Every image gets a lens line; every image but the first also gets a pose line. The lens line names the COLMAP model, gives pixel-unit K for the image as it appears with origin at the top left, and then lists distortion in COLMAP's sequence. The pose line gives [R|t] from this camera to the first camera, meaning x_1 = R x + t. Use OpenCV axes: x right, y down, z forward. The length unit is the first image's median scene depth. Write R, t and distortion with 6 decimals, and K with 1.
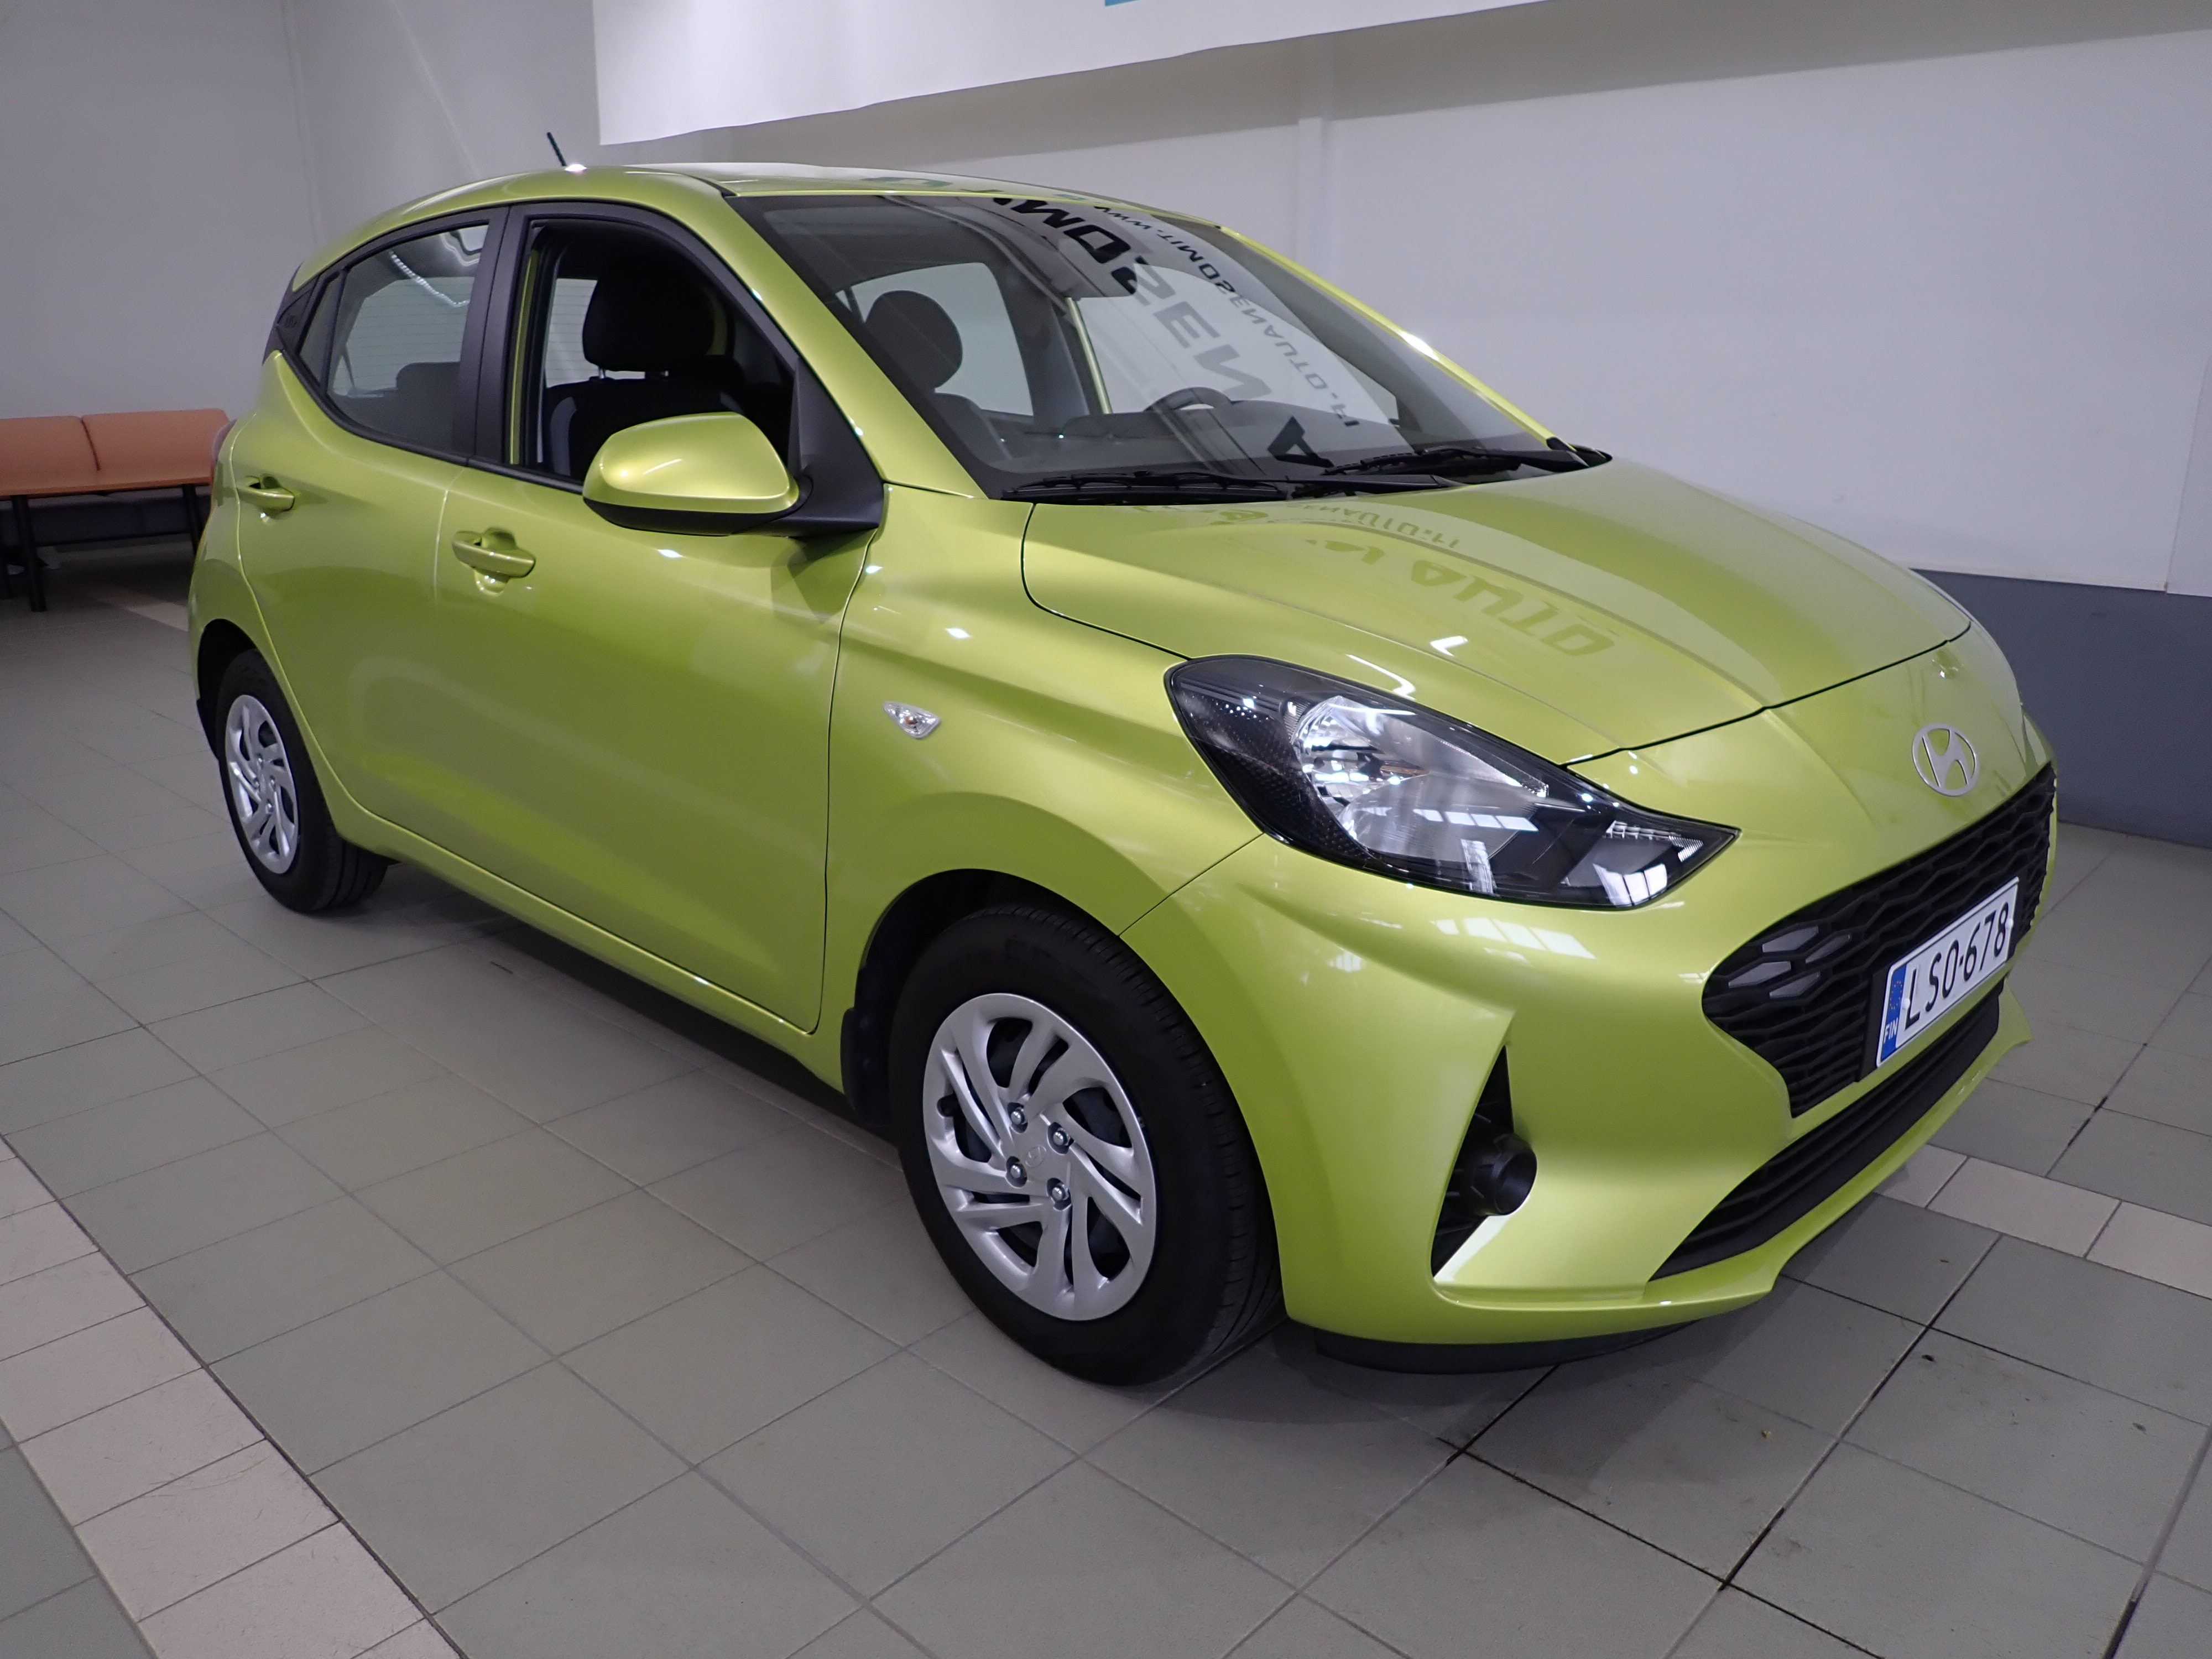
lens RADIAL K [[1607.9, 0, 1106.3], [0, 1607.9, 873.1], [0, 0, 1]] dist [0.007556, 0.002060]
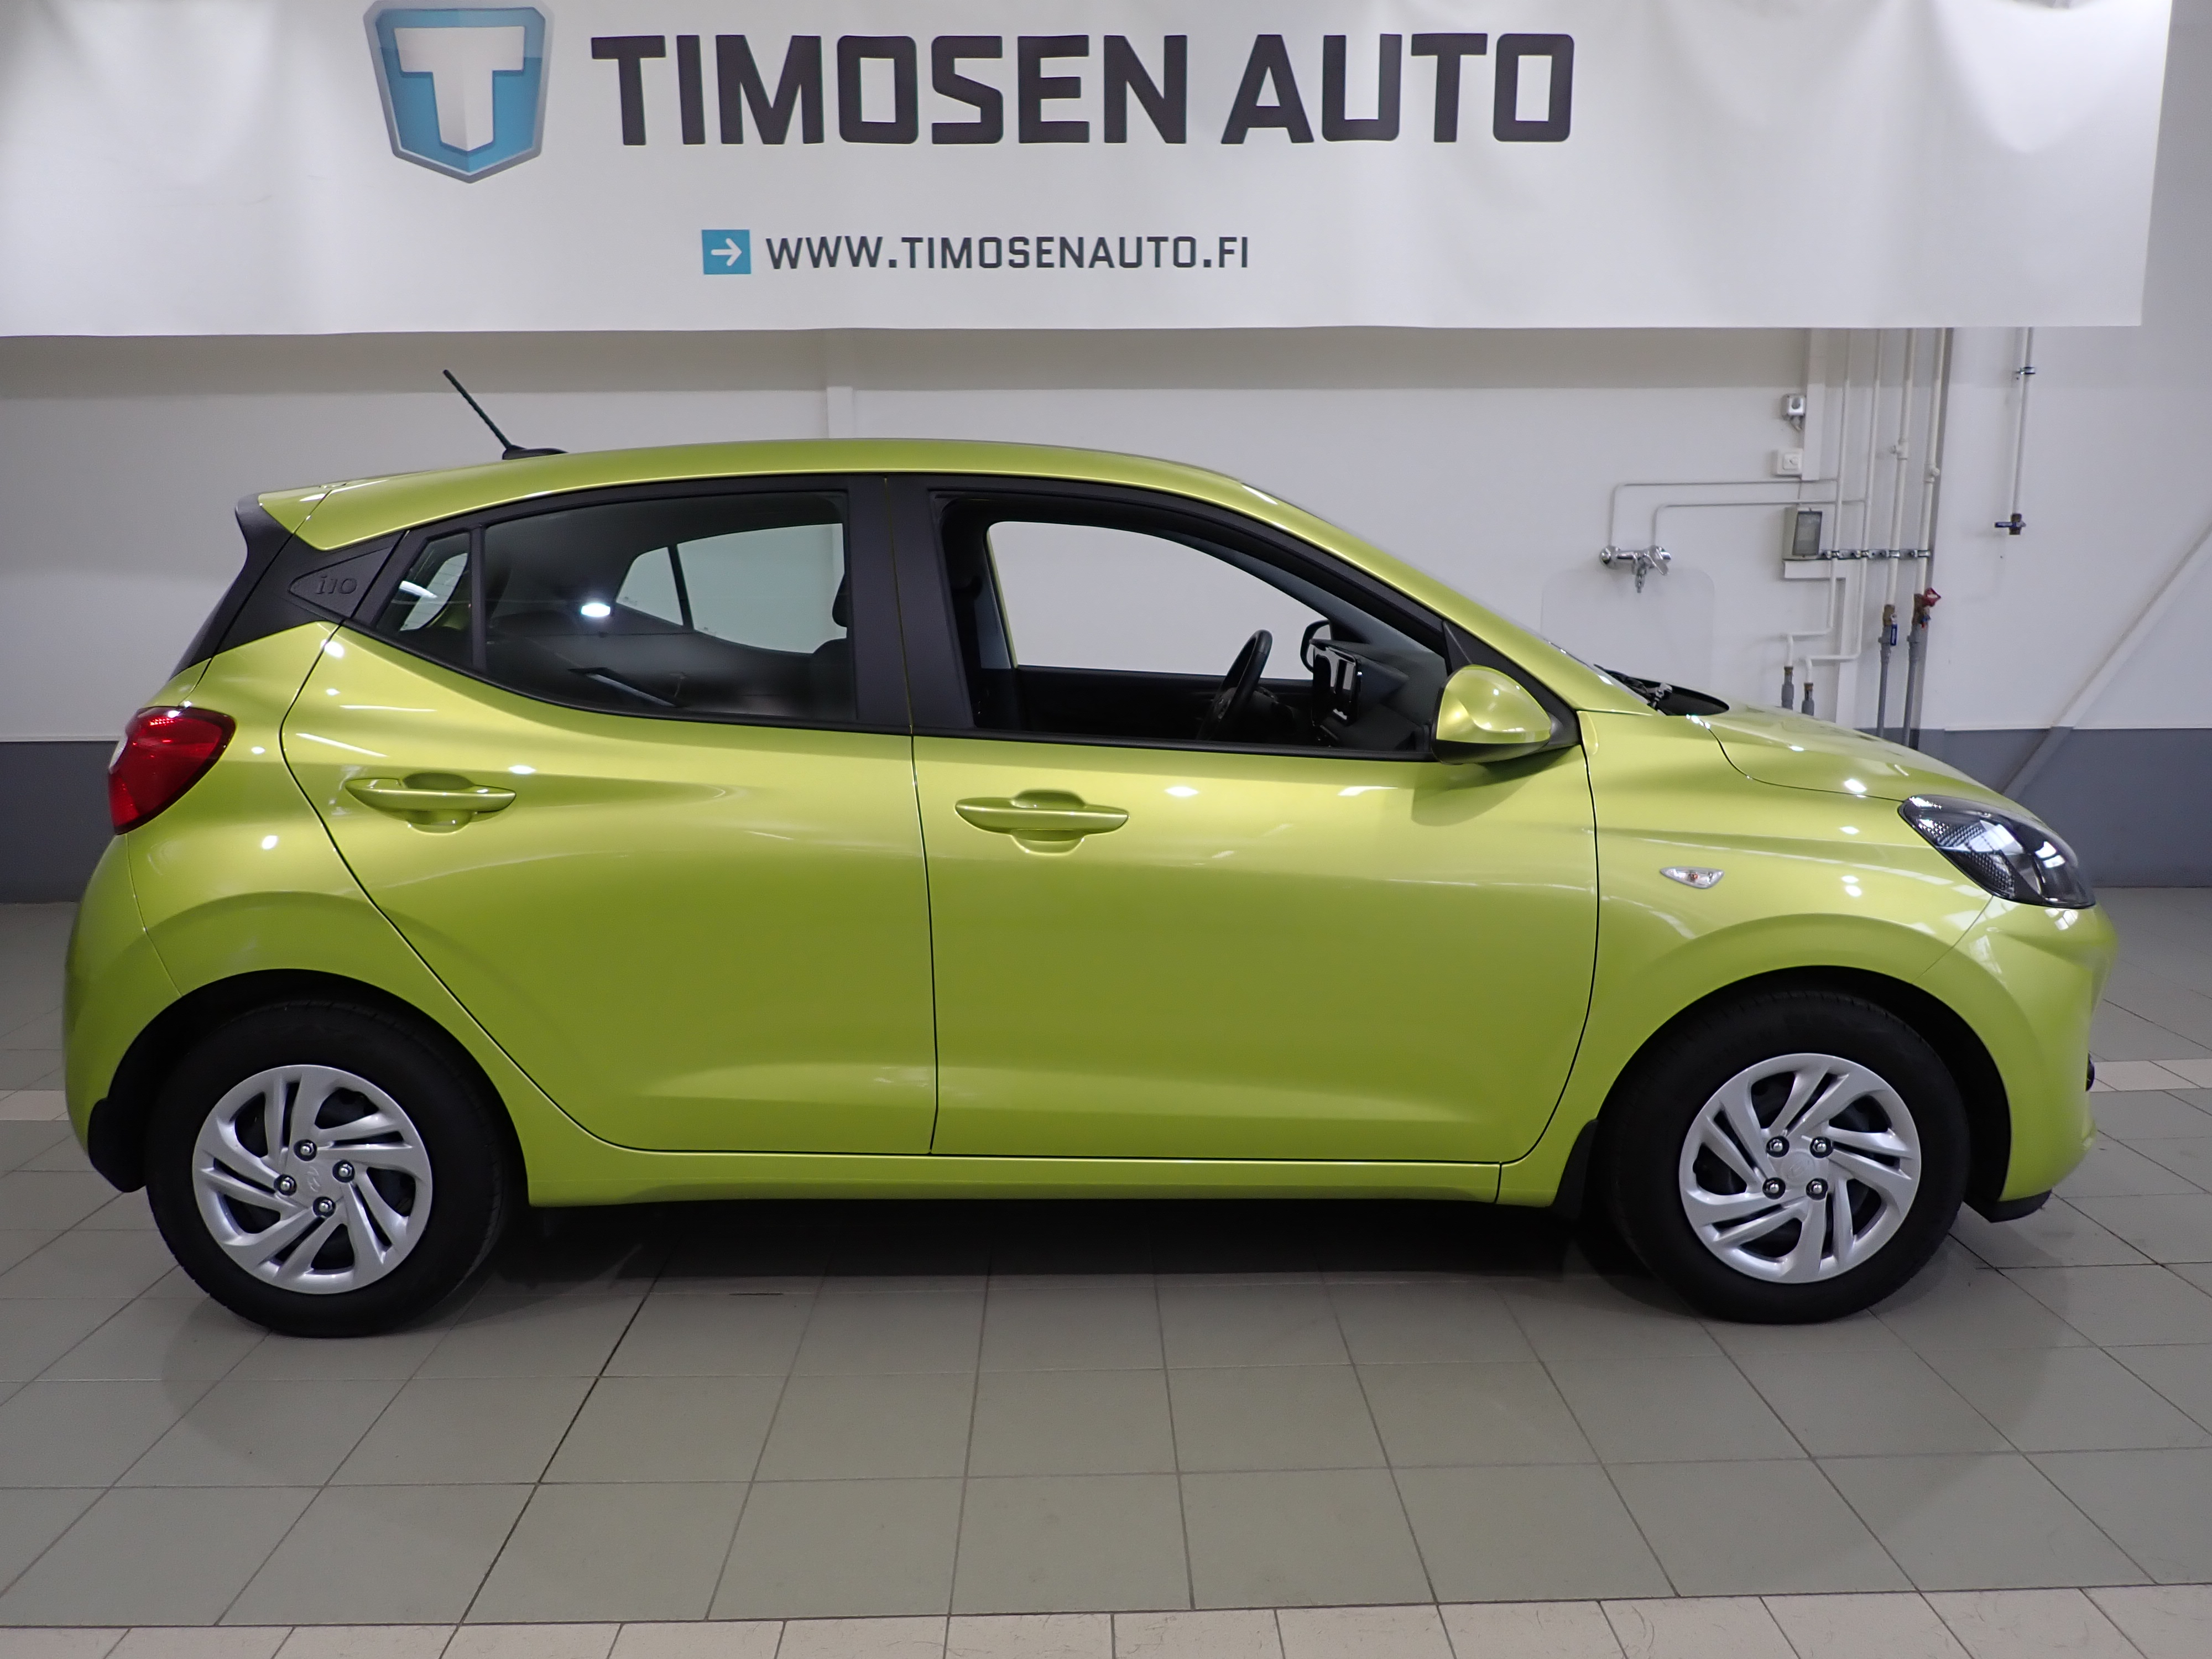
lens RADIAL K [[1622.7, 0, 1098.9], [0, 1622.7, 840.5], [0, 0, 1]] dist [-0.002311, -0.006692]
pose [[0.708308, -0.124390, 0.694858, -1.397483], [0.220418, 0.974108, -0.050304, -0.164098], [-0.670609, 0.188790, 0.717386, 0.333093]]
